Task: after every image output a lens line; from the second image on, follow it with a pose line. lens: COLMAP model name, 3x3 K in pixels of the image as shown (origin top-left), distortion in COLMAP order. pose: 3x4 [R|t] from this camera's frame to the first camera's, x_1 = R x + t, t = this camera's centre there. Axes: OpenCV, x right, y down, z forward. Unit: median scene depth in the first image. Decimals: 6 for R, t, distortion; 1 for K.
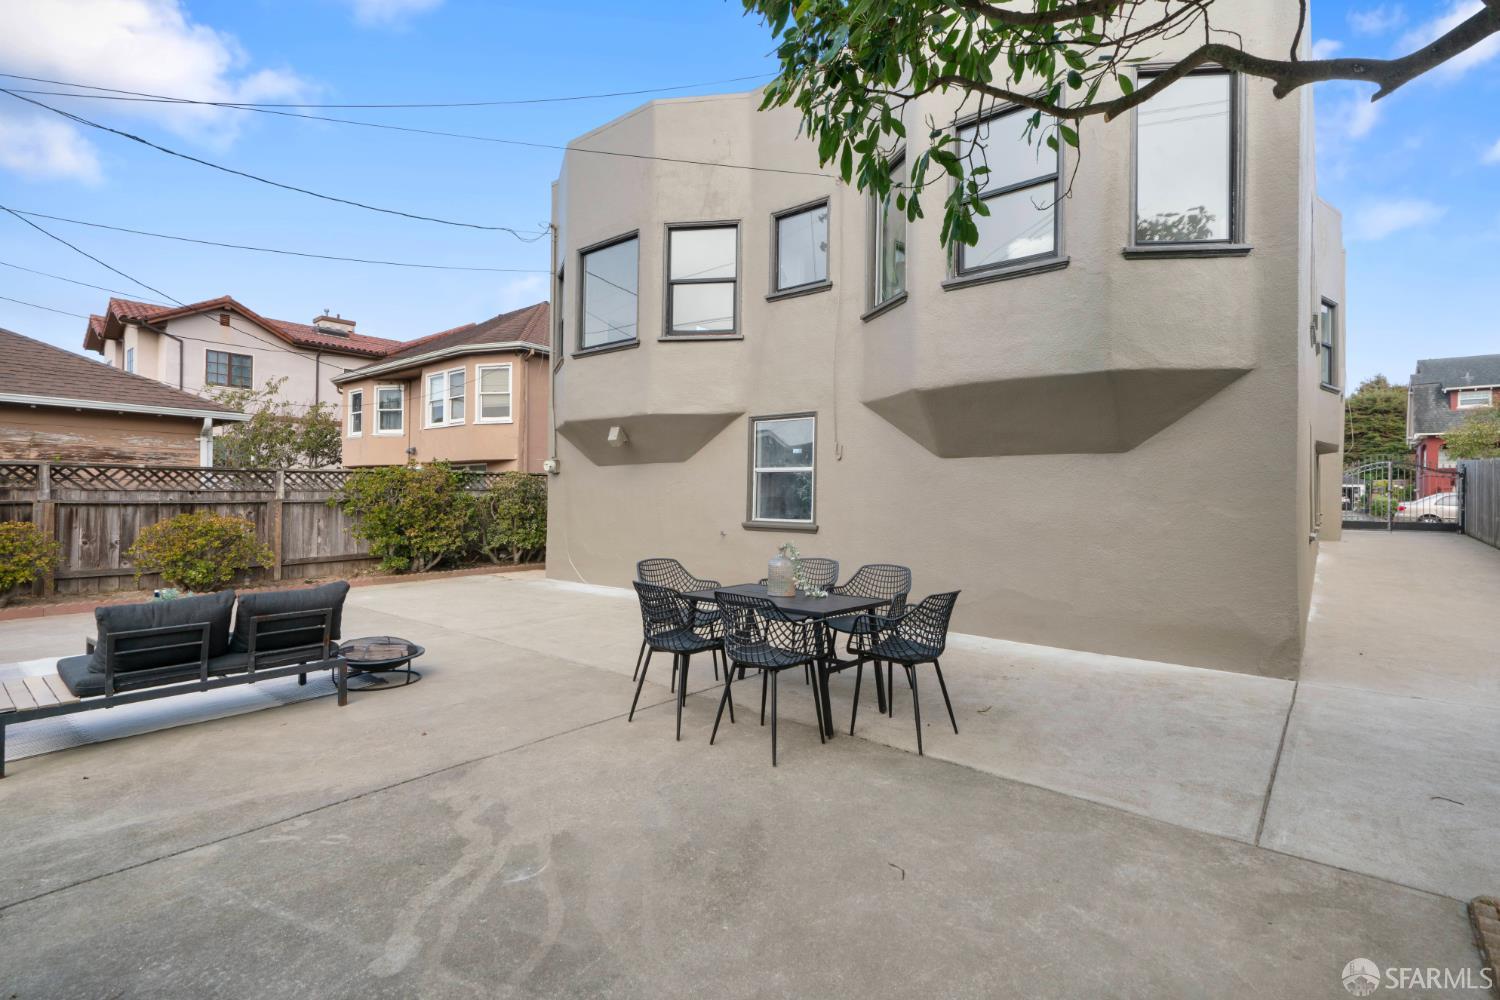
lens RADIAL K [[714.6, 0, 750.0], [0, 714.6, 500.0], [0, 0, 1]] dist [0.002589, 0.000567]
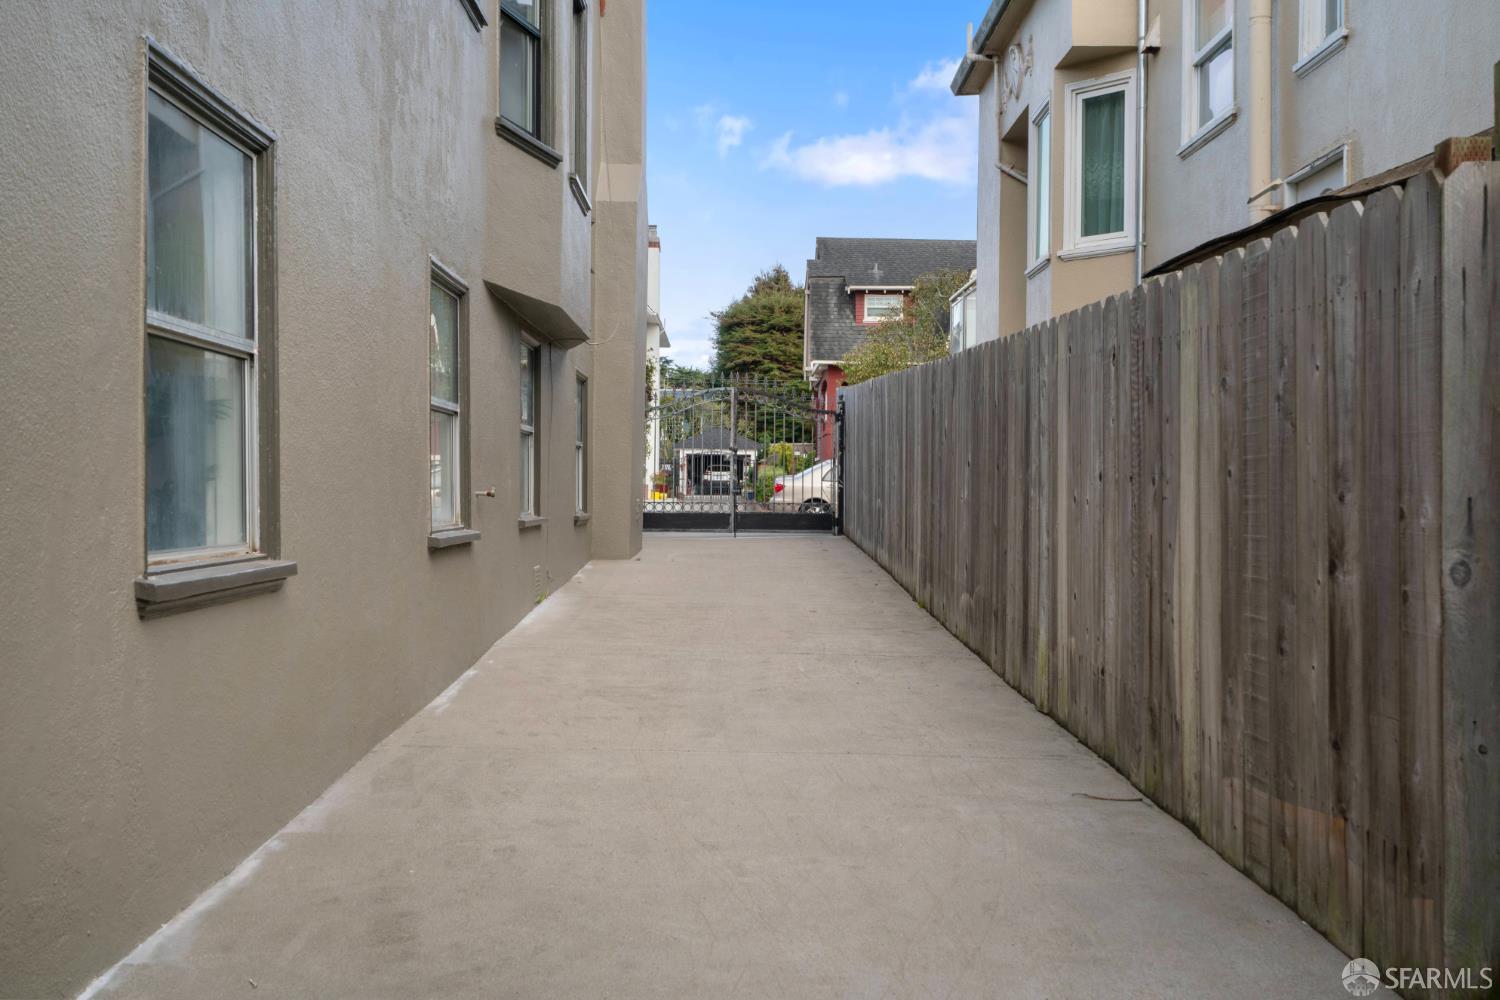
lens RADIAL K [[1502.4, 0, 750.0], [0, 1502.4, 500.0], [0, 0, 1]] dist [0.007245, 0.004240]
pose [[0.769621, -0.008868, 0.638439, 0.546653], [-0.000145, 0.999901, 0.014064, 0.016757], [-0.638501, -0.010917, 0.769544, 0.459751]]
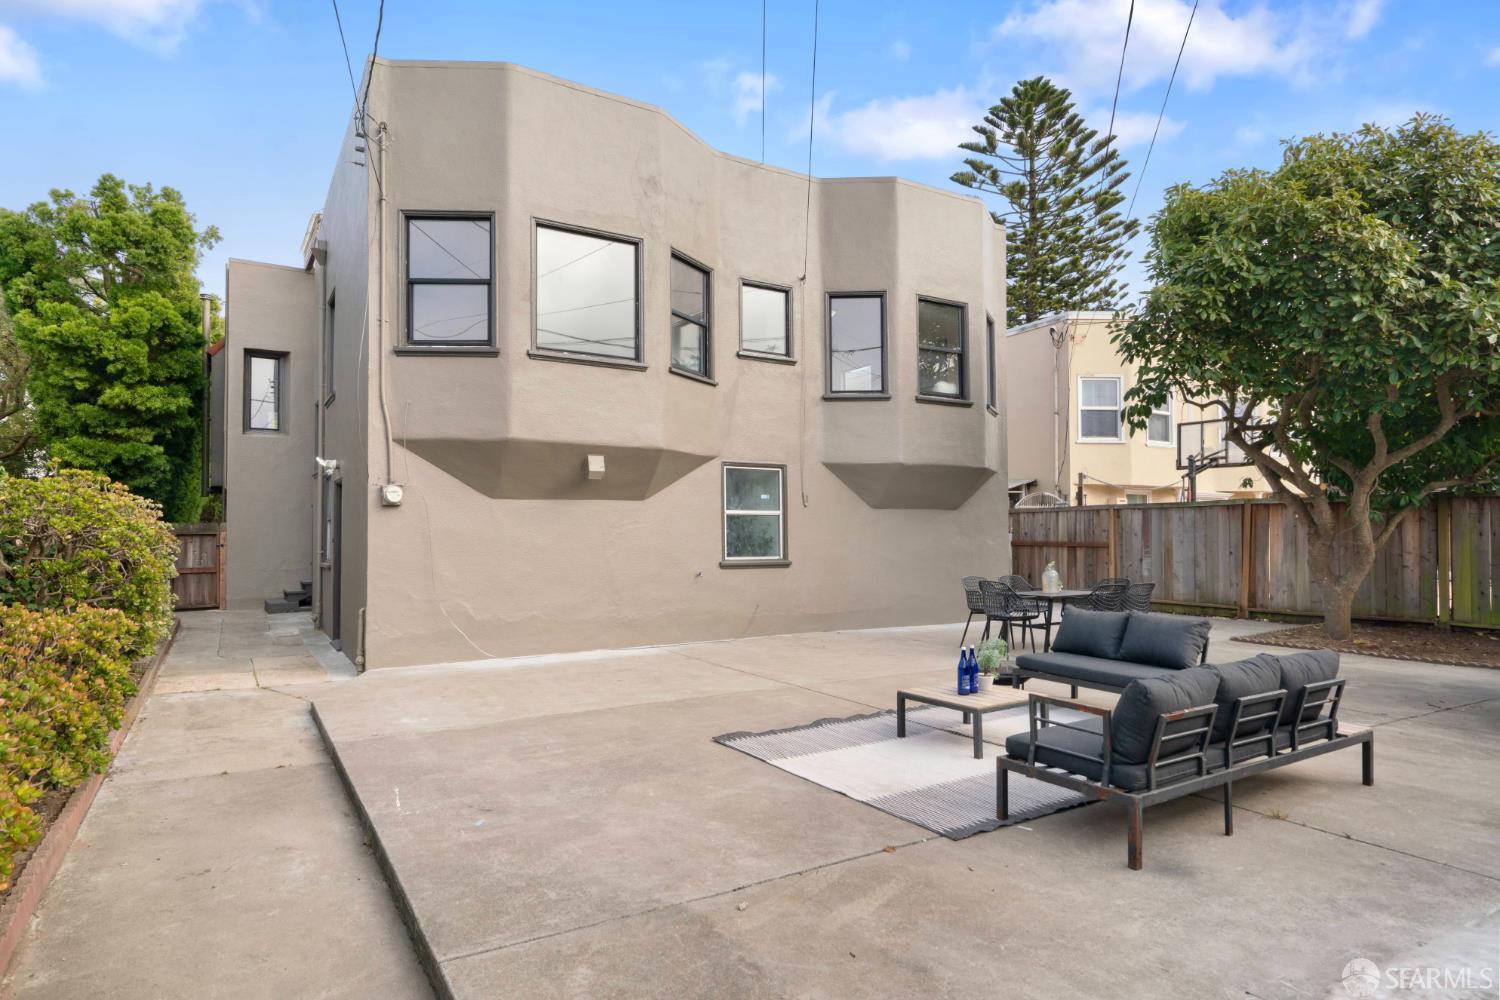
lens RADIAL K [[885.3, 0, 787.3], [0, 885.3, 524.0], [0, 0, 1]] dist [-0.000573, -0.000334]
pose [[0.284272, 0.000986, 0.958743, -1.190296], [0.008133, 0.999961, -0.003440, -0.018328], [-0.958709, 0.008776, 0.284253, 0.526587]]
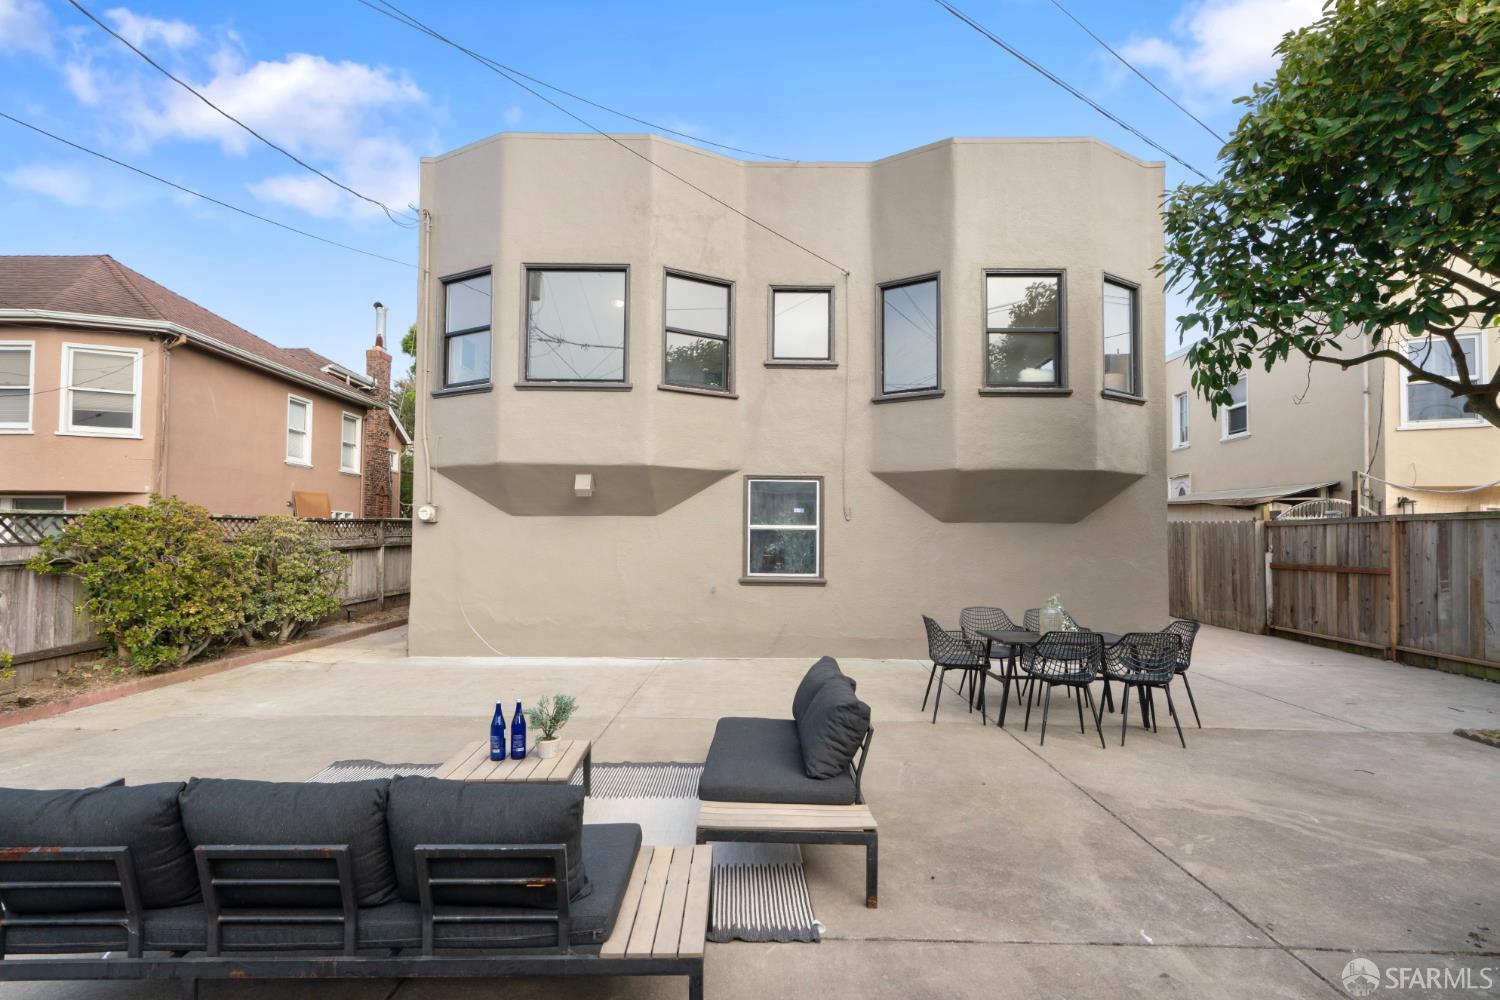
lens RADIAL K [[767.4, 0, 750.5], [0, 767.4, 526.4], [0, 0, 1]] dist [0.004259, 0.001502]
pose [[0.770696, 0.011525, 0.637098, -0.679911], [0.000250, 0.999831, -0.018389, -0.021737], [-0.637202, 0.014332, 0.770563, 0.141624]]
